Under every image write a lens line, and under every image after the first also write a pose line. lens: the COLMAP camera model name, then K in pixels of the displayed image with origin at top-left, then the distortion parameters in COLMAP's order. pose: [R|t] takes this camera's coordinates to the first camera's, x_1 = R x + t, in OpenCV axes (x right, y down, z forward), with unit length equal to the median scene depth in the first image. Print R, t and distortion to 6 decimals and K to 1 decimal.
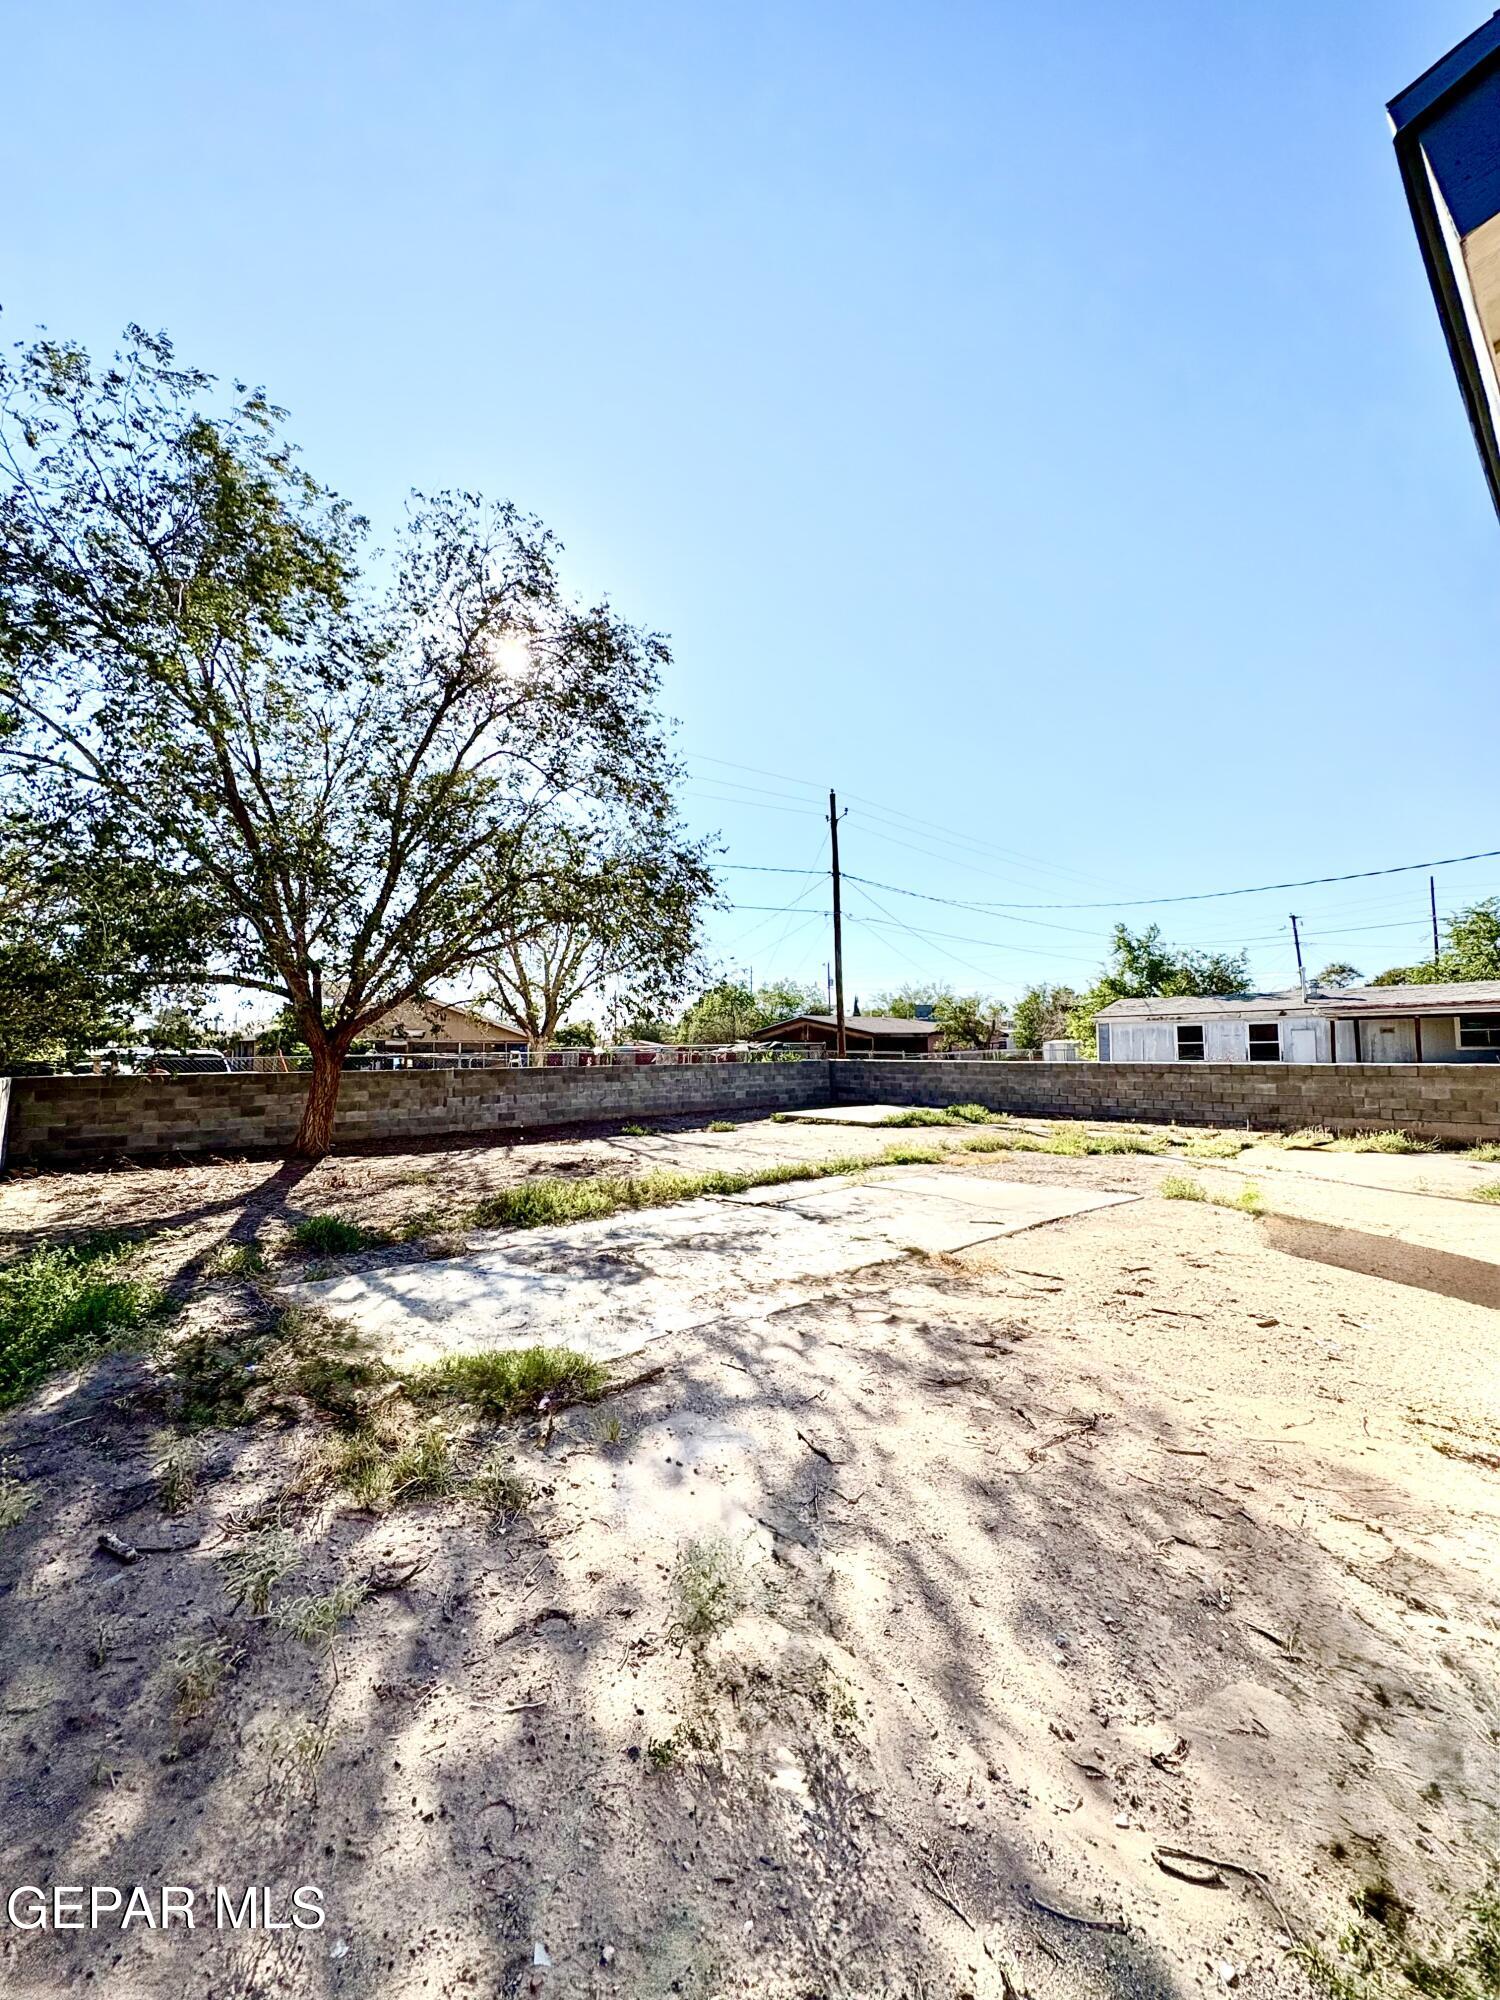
lens RADIAL K [[795.2, 0, 747.3], [0, 795.2, 999.2], [0, 0, 1]] dist [-0.000530, 0.000152]
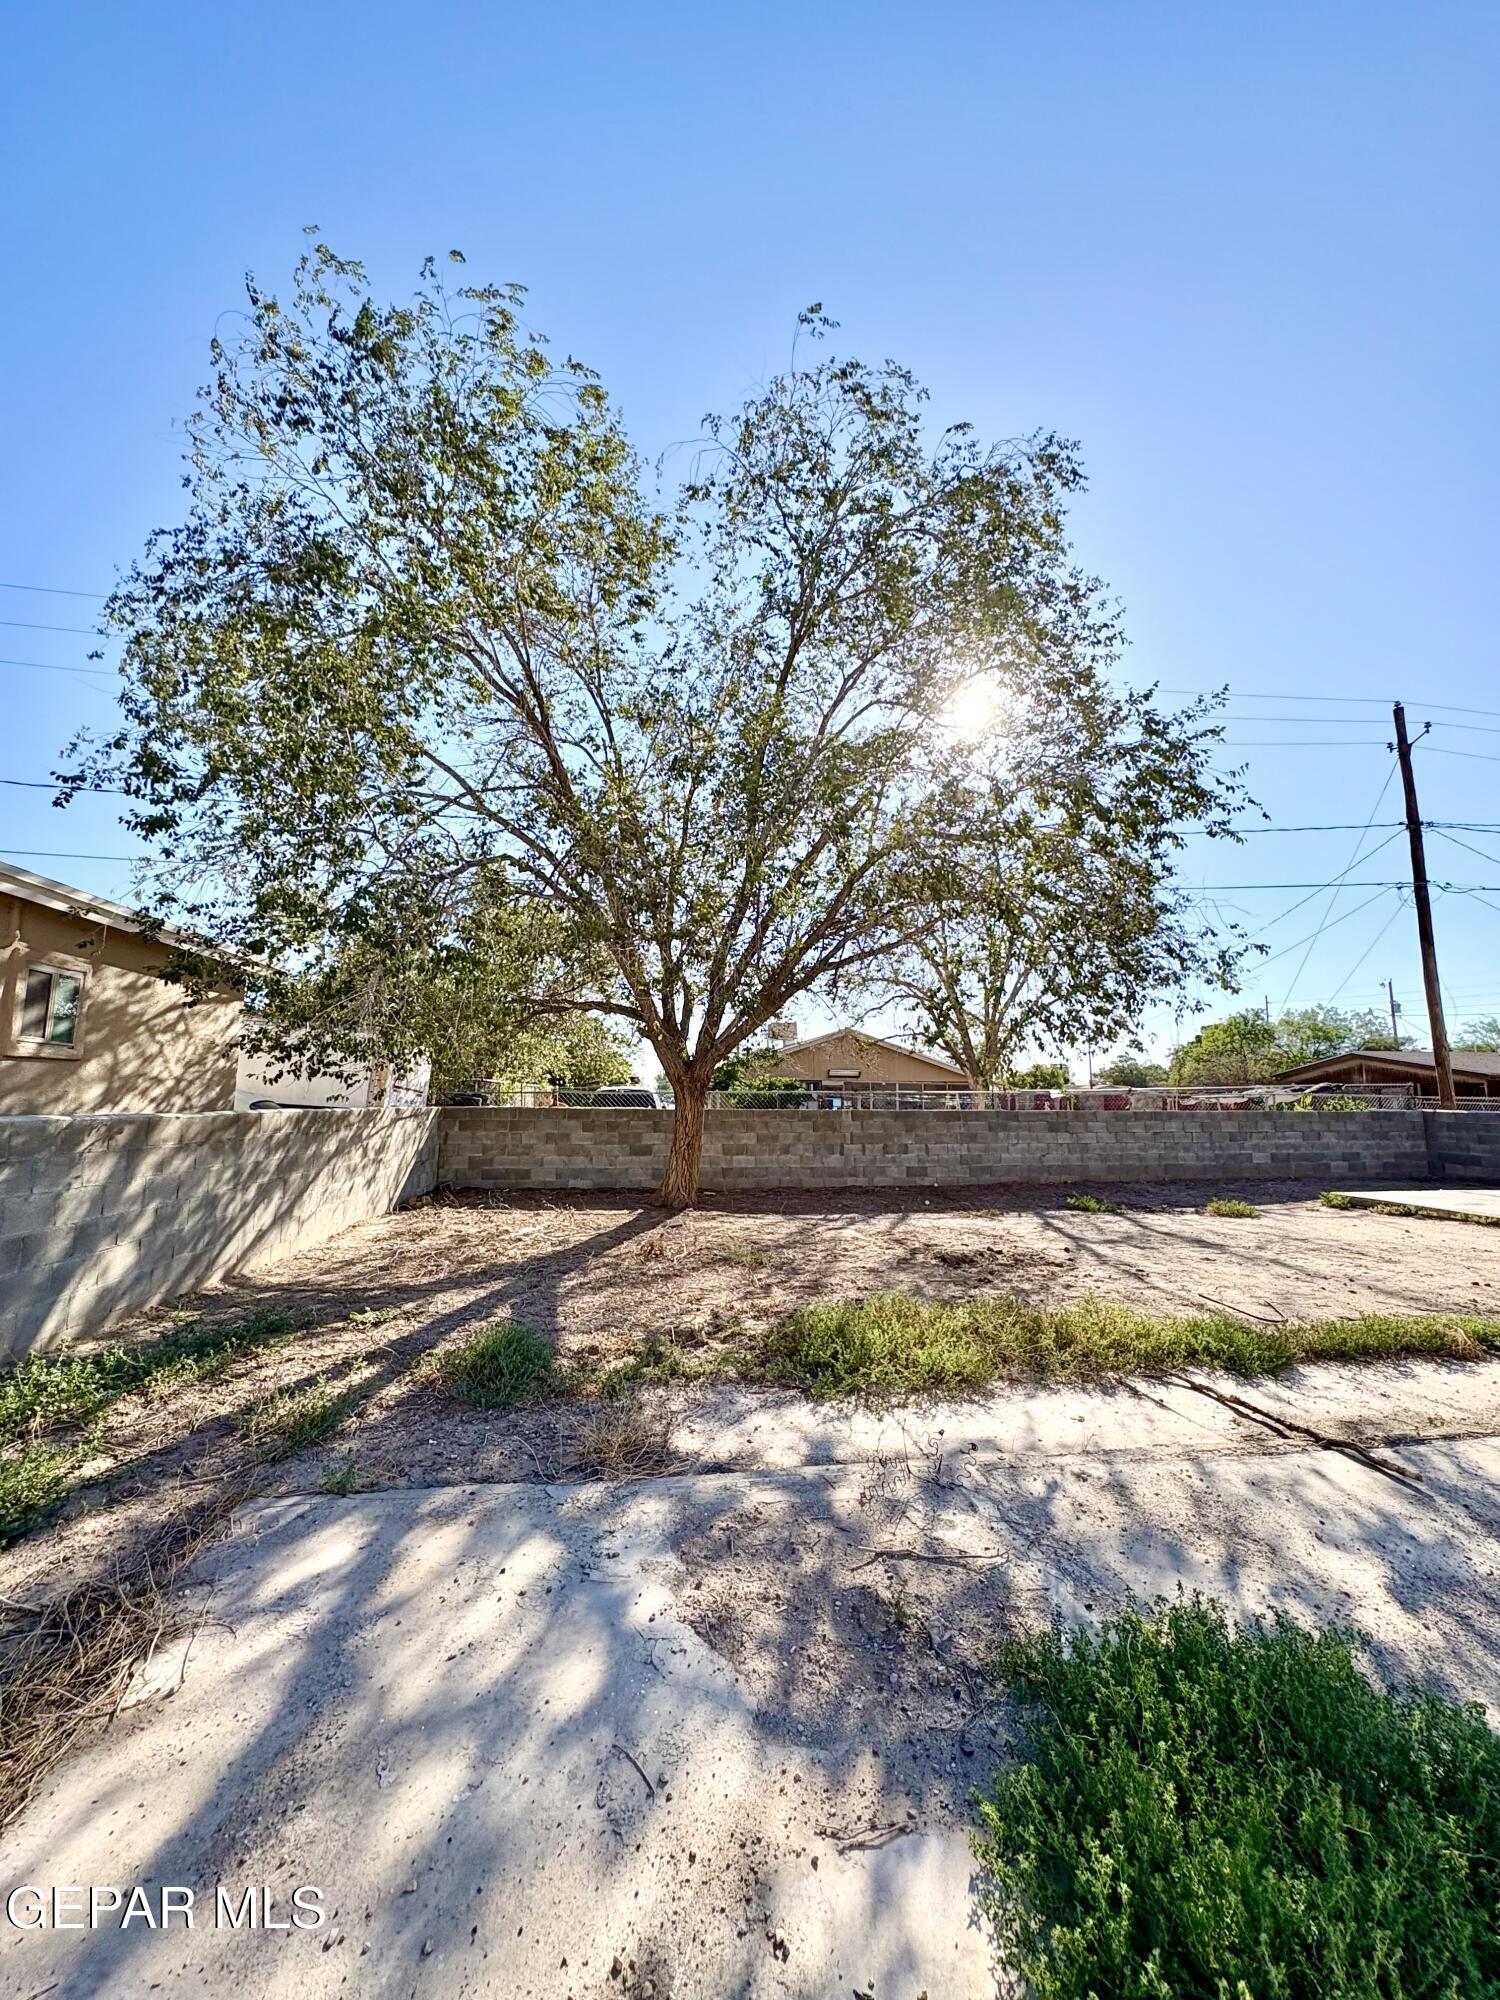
lens RADIAL K [[795.2, 0, 747.3], [0, 795.2, 999.2], [0, 0, 1]] dist [-0.000530, 0.000152]
pose [[0.839047, -0.051271, -0.541638, -0.003418], [0.020938, 0.997855, -0.062020, 0.024087], [0.543657, 0.040697, 0.838320, 0.260383]]
